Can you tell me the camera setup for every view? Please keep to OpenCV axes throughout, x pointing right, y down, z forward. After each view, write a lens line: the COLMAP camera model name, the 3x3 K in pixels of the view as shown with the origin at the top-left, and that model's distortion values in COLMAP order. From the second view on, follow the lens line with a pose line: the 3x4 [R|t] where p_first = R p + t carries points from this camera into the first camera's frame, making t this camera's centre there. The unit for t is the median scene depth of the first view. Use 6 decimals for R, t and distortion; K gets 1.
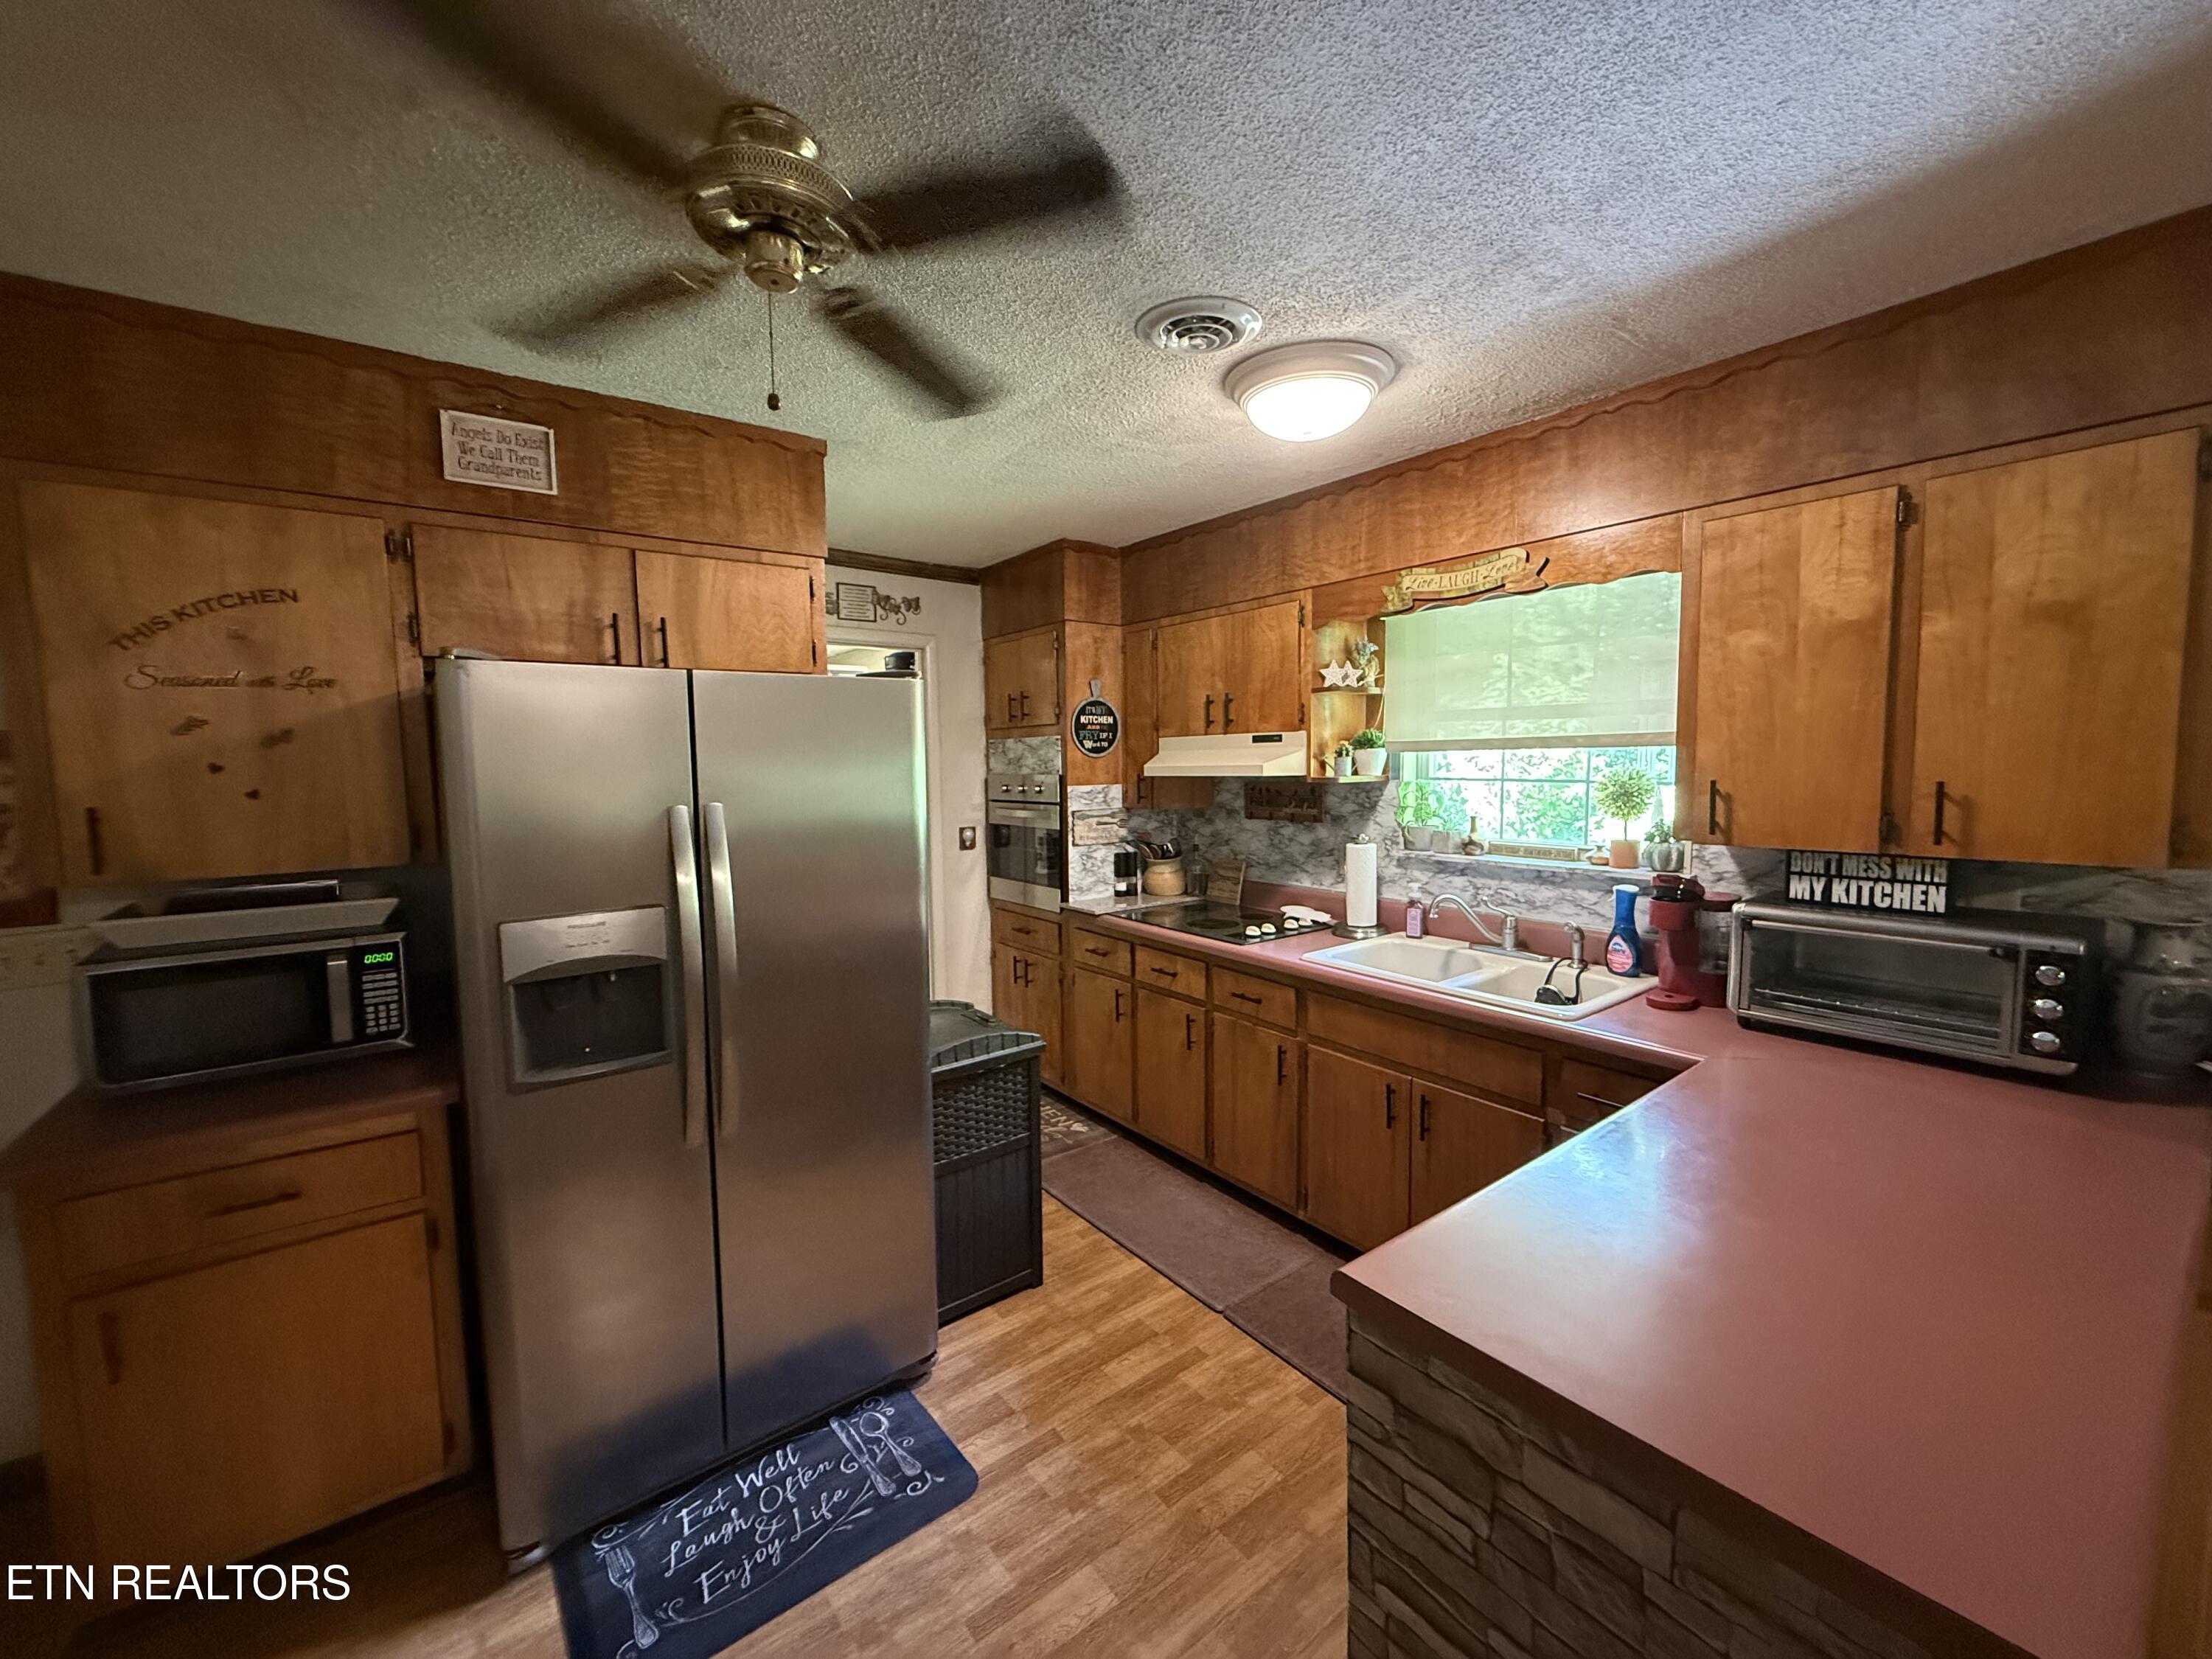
lens RADIAL K [[885.7, 0, 1106.0], [0, 885.7, 829.5], [0, 0, 1]] dist [-0.000418, 0.000001]
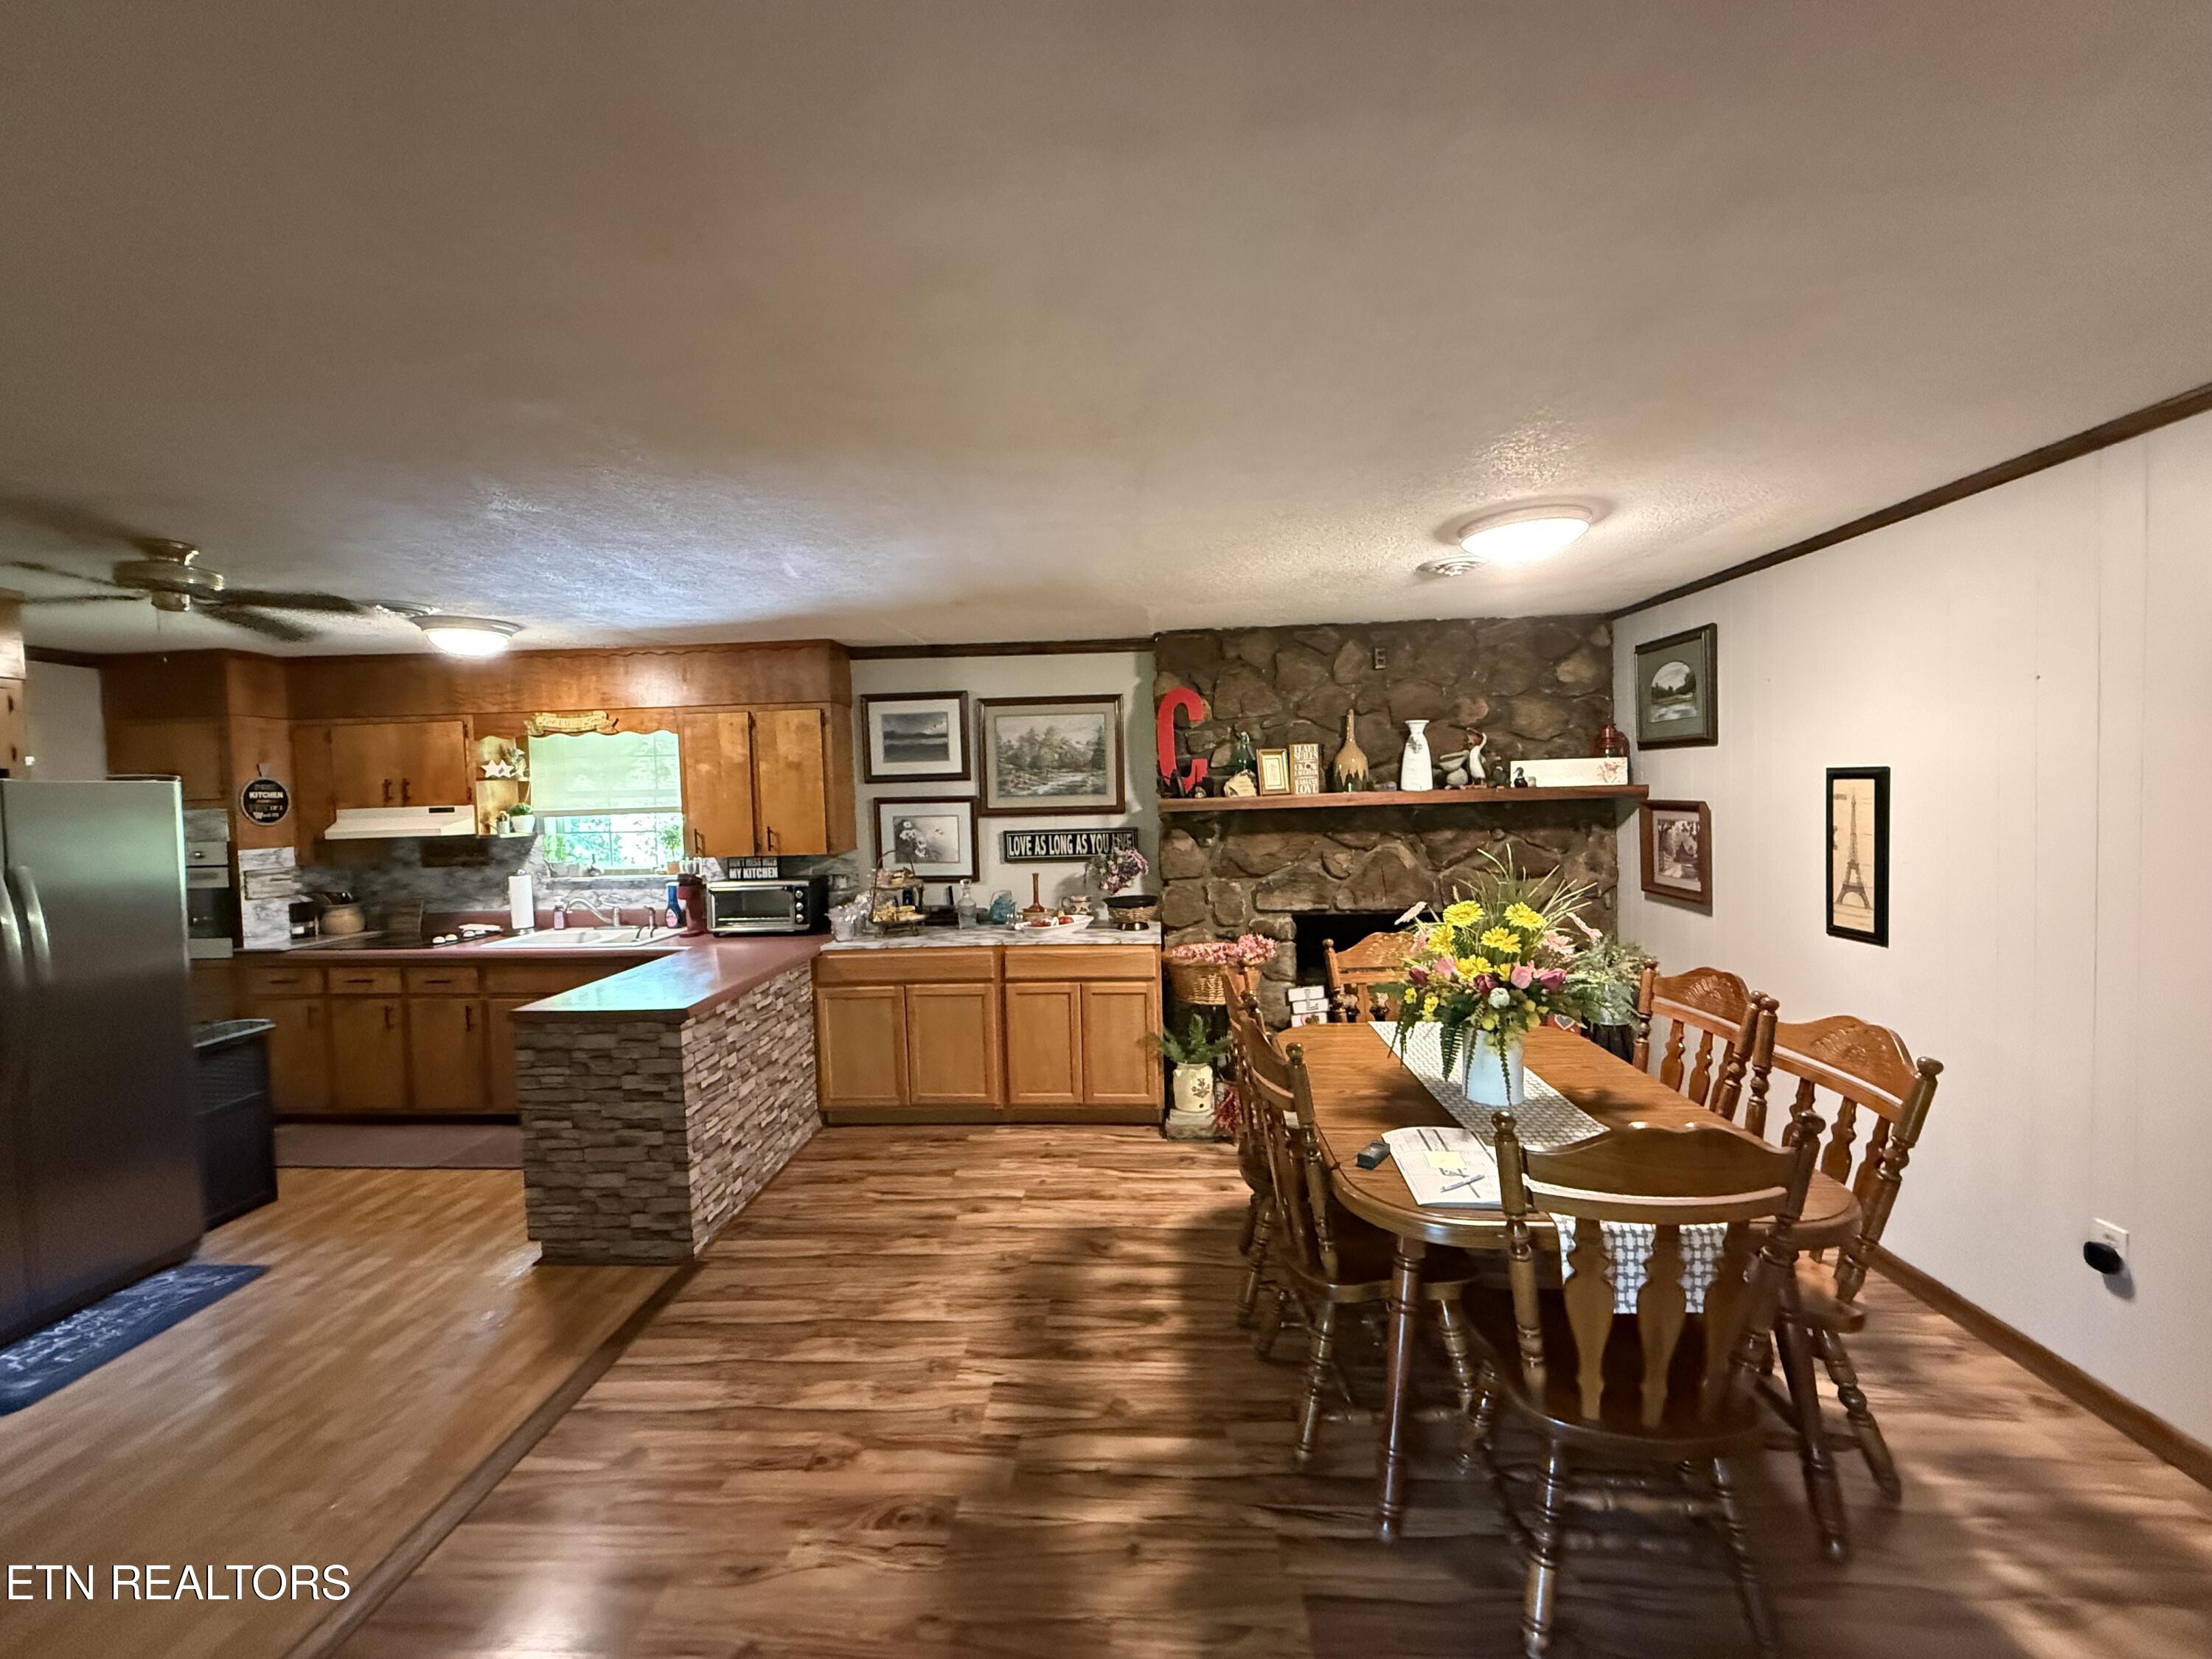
lens RADIAL K [[892.8, 0, 1106.0], [0, 892.8, 829.5], [0, 0, 1]] dist [-0.001114, 0.000139]
pose [[0.659382, -0.034269, 0.751027, -0.210757], [0.077733, 0.996714, -0.022768, 0.050544], [-0.747779, 0.073392, 0.659879, -0.823742]]
